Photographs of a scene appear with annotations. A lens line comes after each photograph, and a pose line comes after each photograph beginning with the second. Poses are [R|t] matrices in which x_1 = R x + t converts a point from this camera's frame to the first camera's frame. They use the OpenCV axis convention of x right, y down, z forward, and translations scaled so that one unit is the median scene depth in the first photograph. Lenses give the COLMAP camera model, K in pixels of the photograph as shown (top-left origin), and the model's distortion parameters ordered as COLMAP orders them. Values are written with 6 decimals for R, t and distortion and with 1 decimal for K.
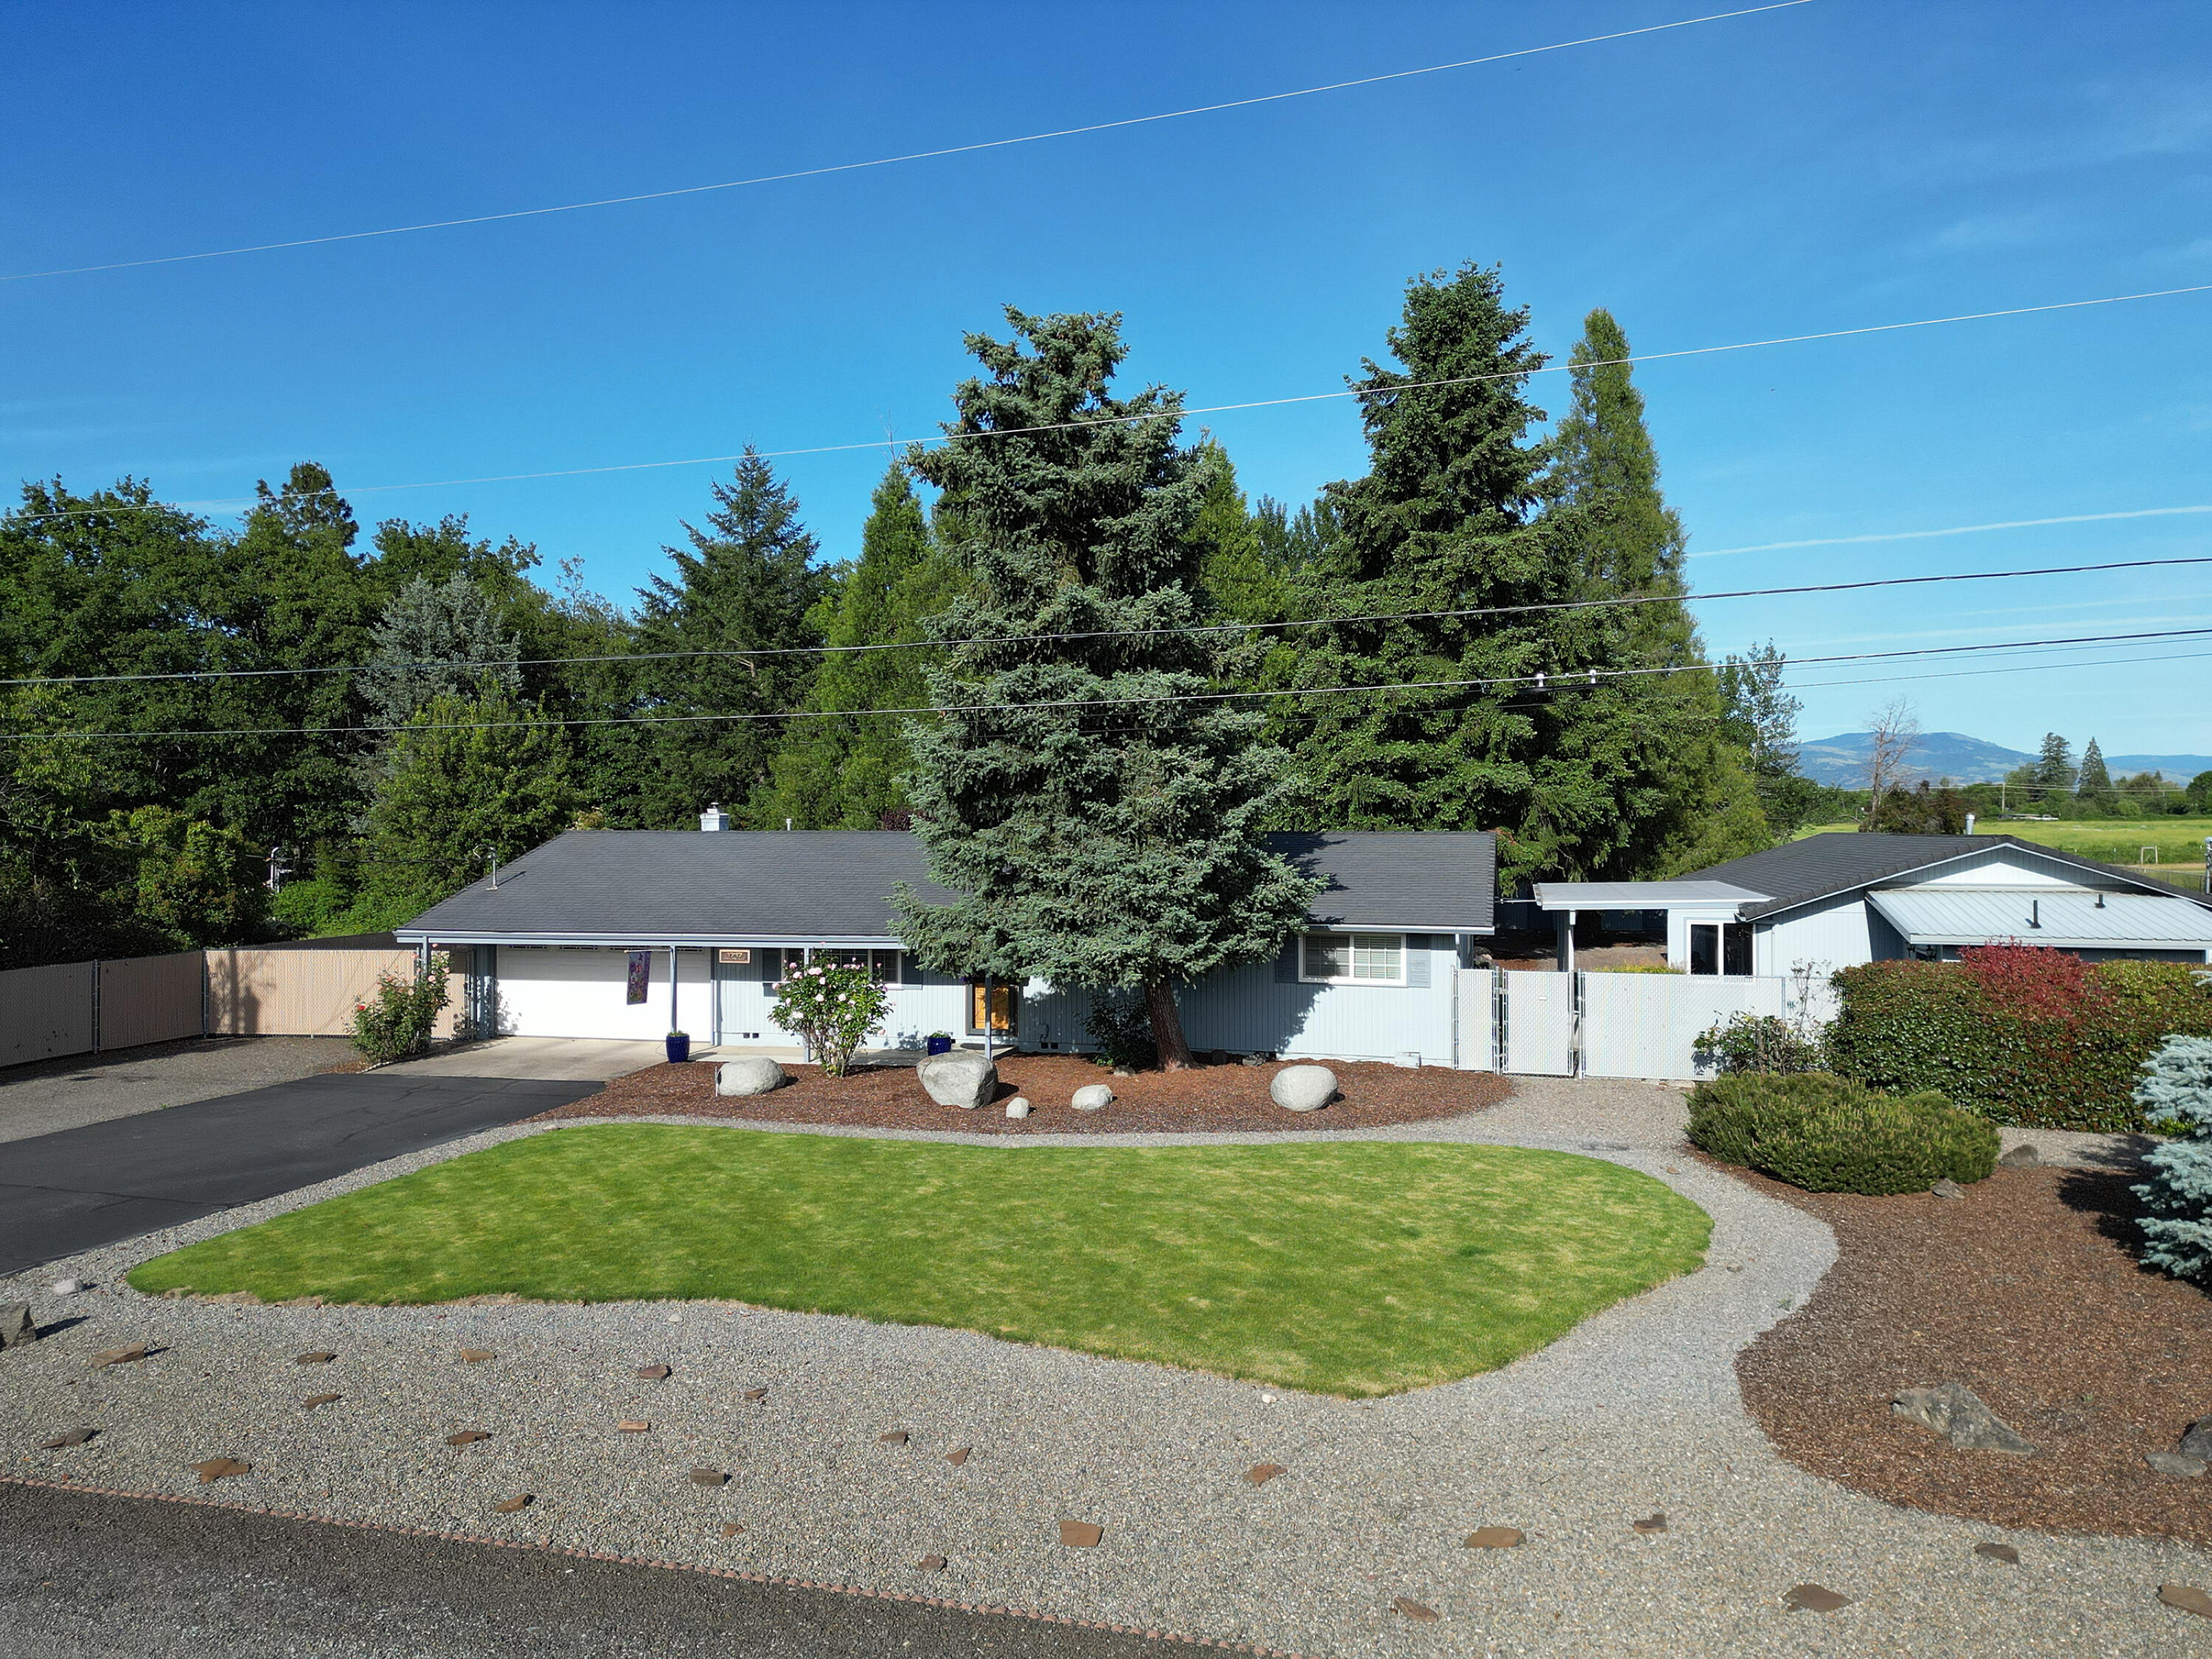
lens RADIAL K [[1553.1, 0, 1097.8], [0, 1553.1, 828.8], [0, 0, 1]] dist [0.061411, -0.046924]
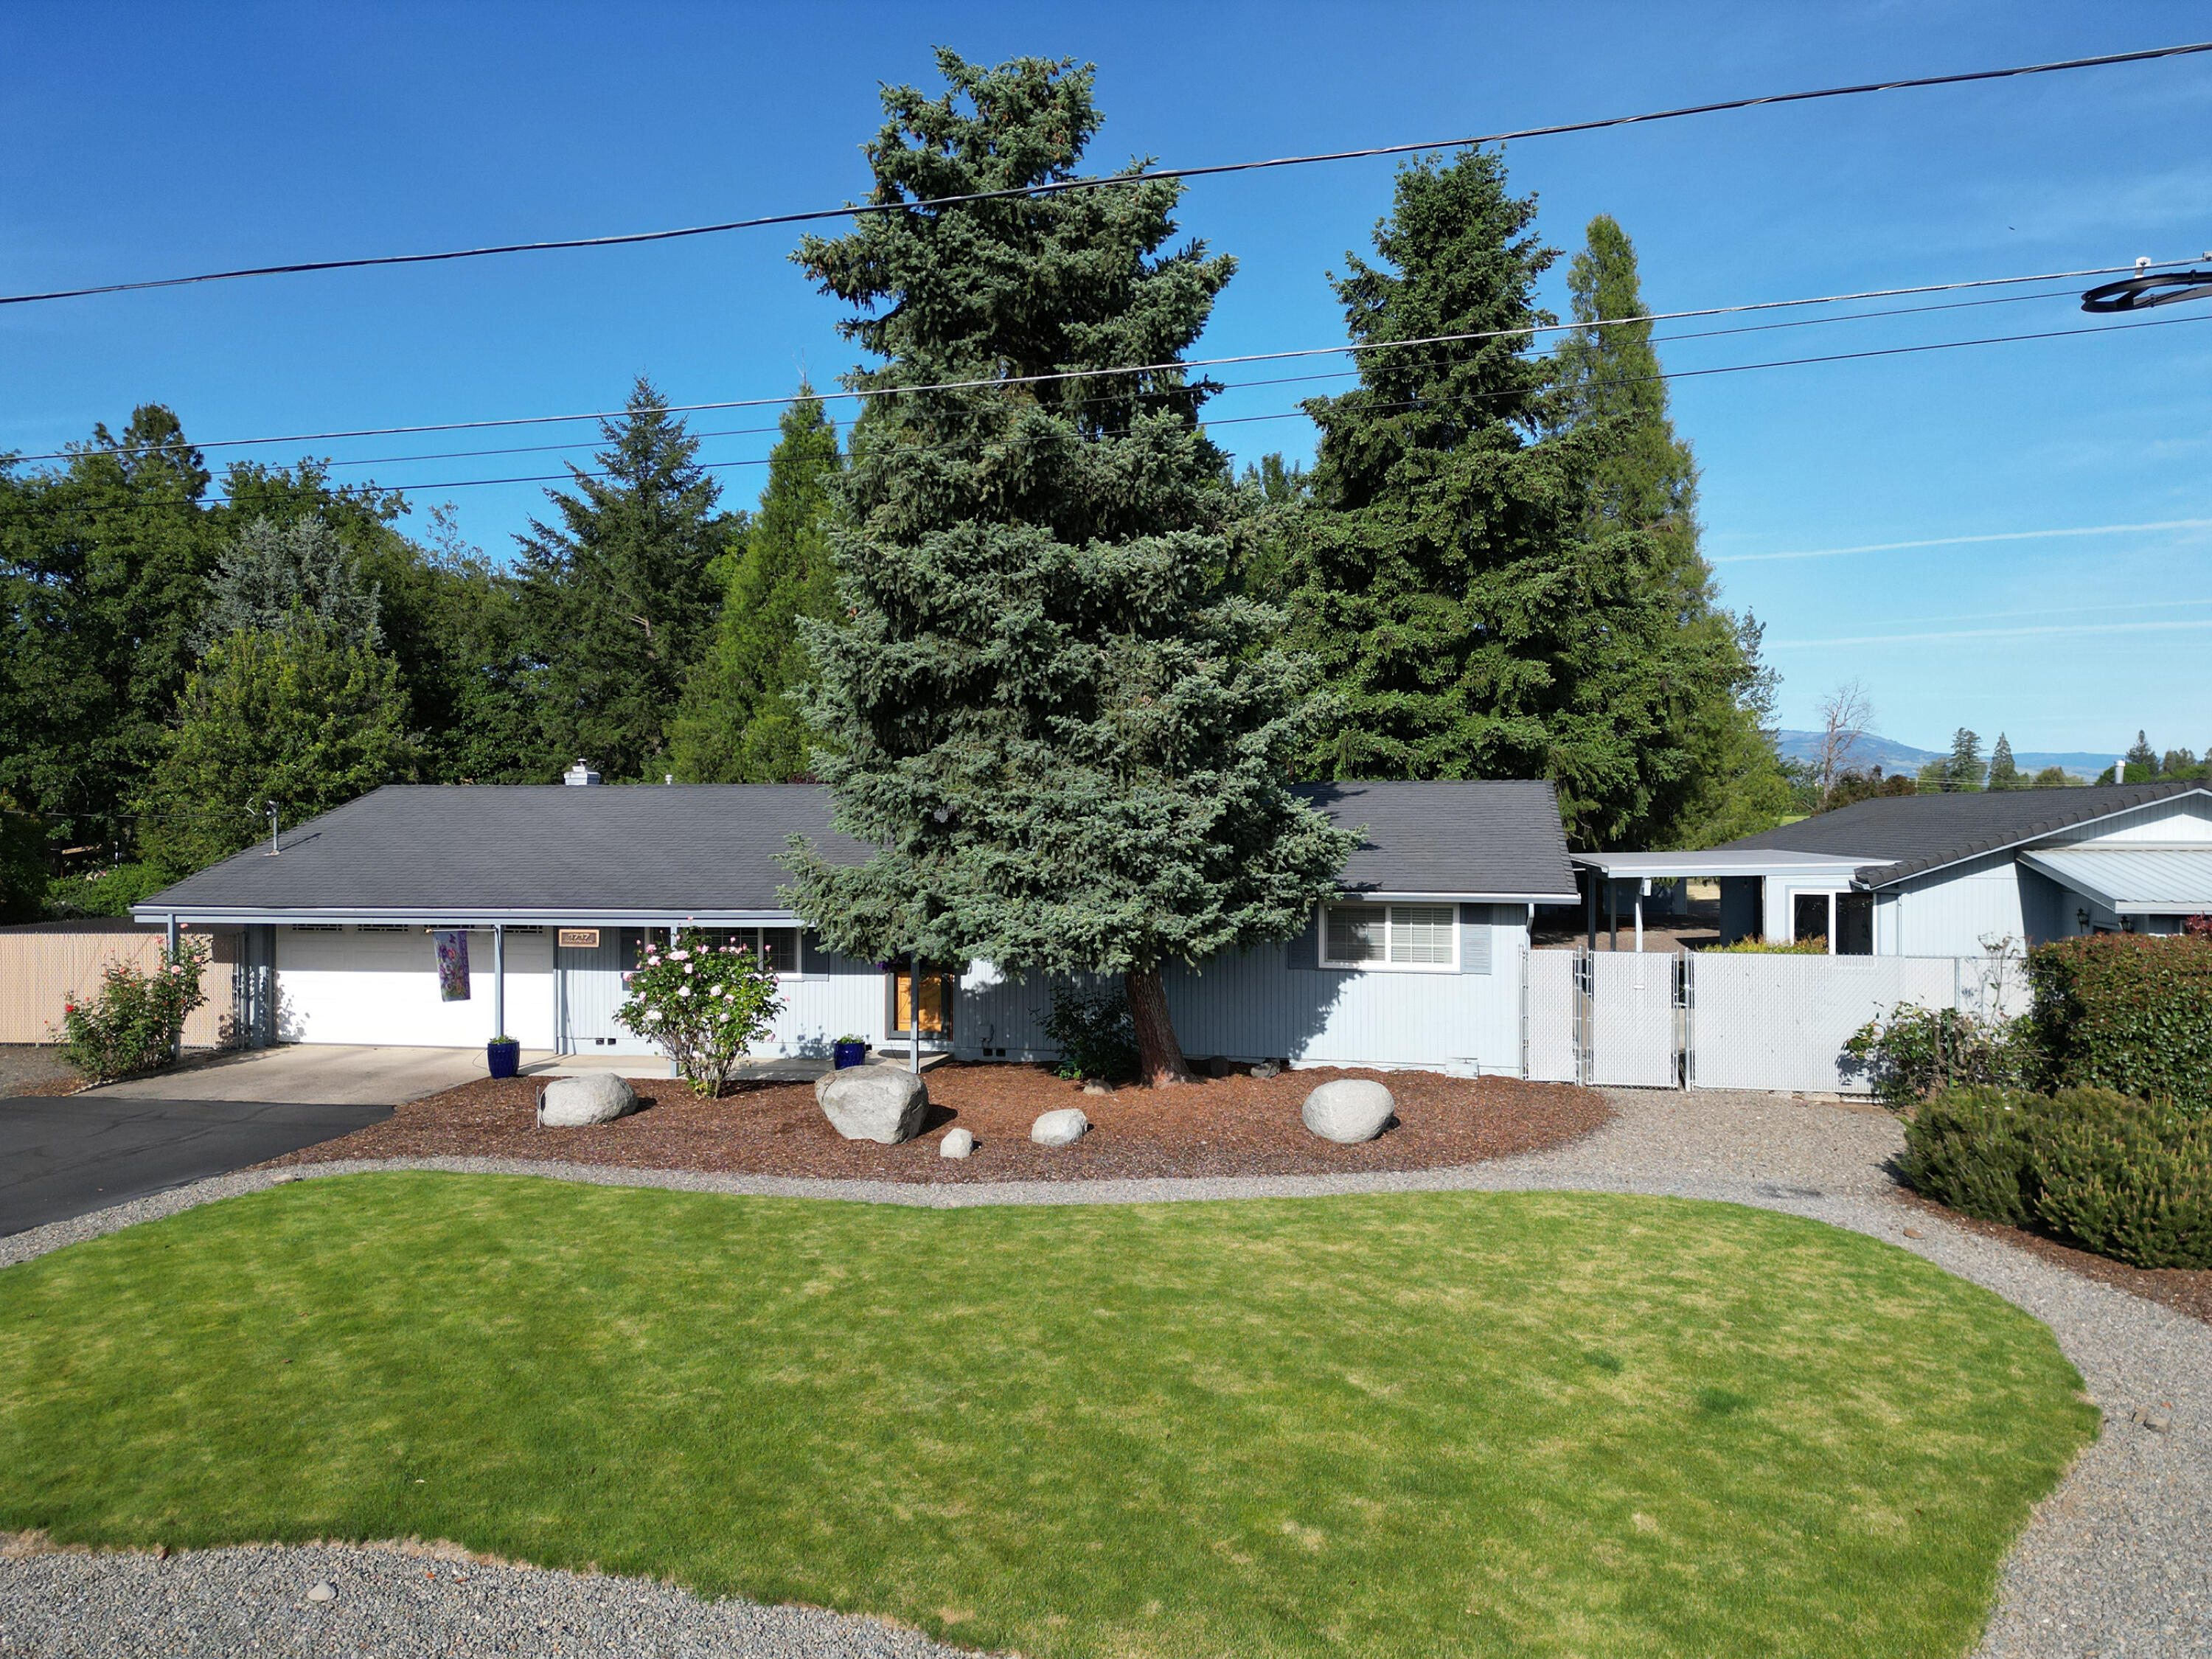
lens RADIAL K [[1553.1, 0, 1104.7], [0, 1553.1, 841.2], [0, 0, 1]] dist [0.061411, -0.046924]
pose [[0.998618, 0.000055, 0.052551, -0.018263], [-0.000619, 0.999942, 0.010712, 0.028632], [-0.052547, -0.010730, 0.998561, 0.245293]]
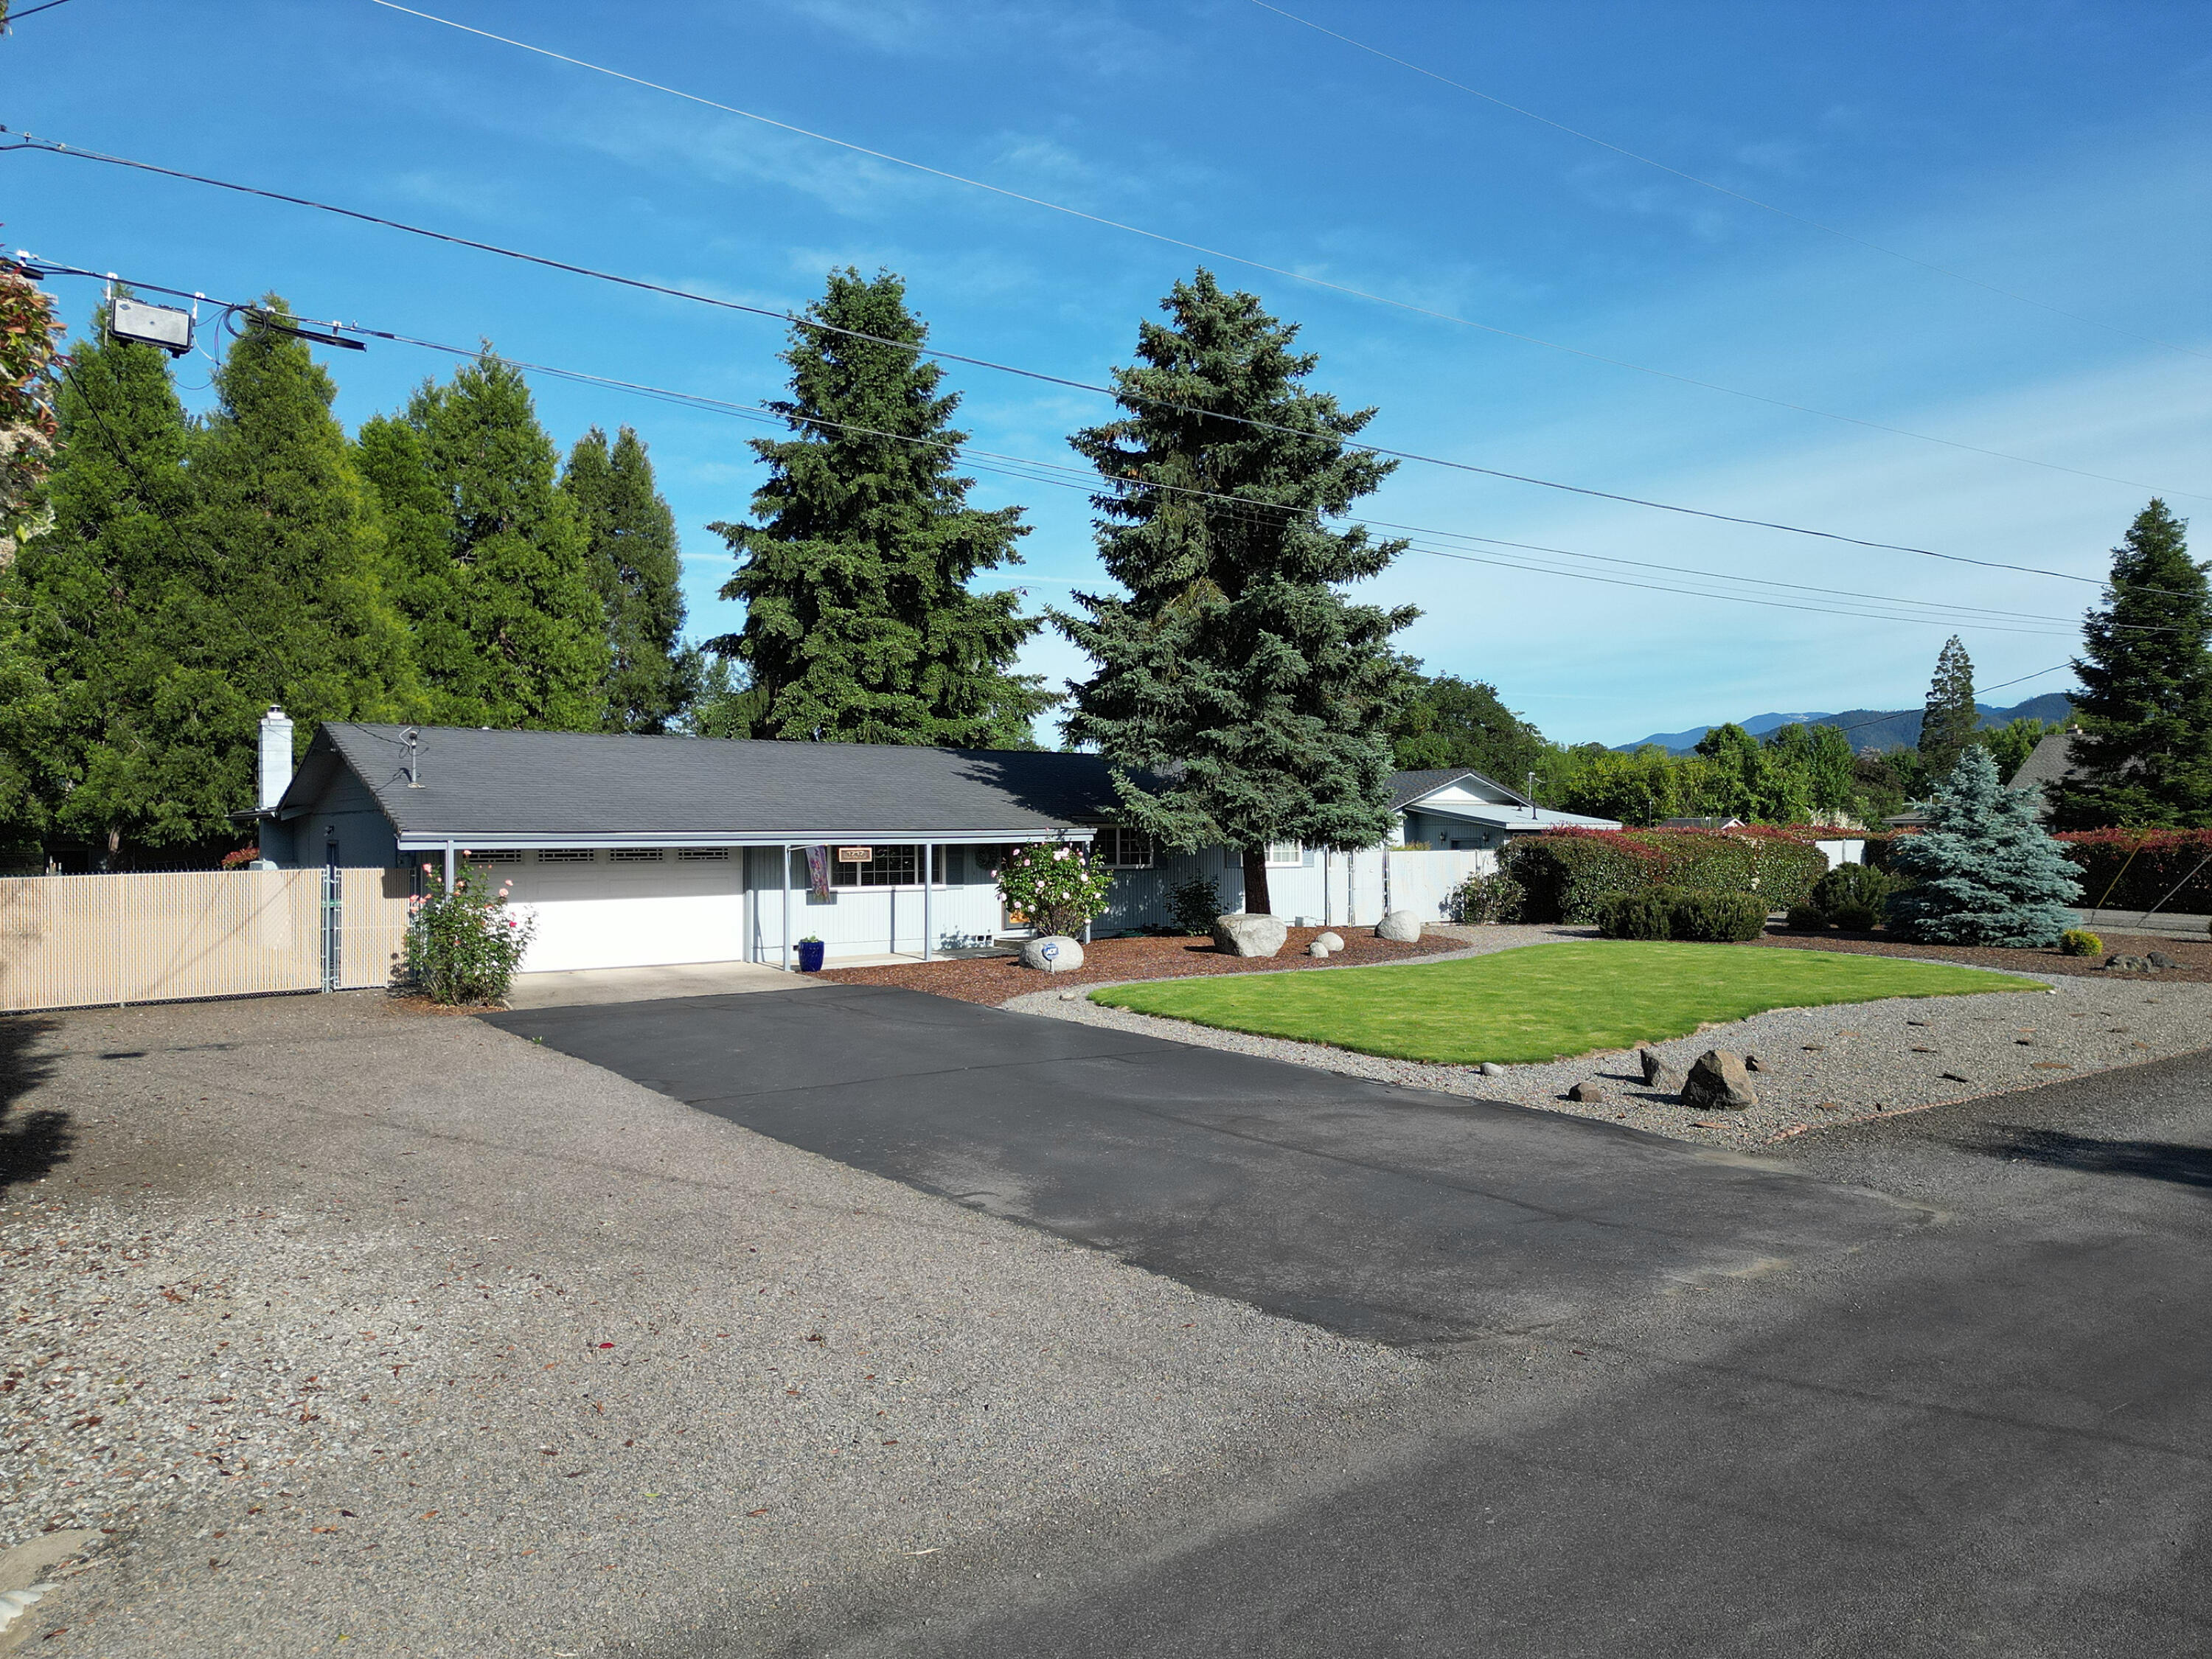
lens RADIAL K [[1553.1, 0, 1106.6], [0, 1553.1, 821.3], [0, 0, 1]] dist [0.061411, -0.046924]
pose [[0.579327, 0.008775, 0.815048, -0.989880], [-0.002188, 0.999955, -0.009211, 0.077072], [-0.815093, 0.003553, 0.579320, 0.381924]]
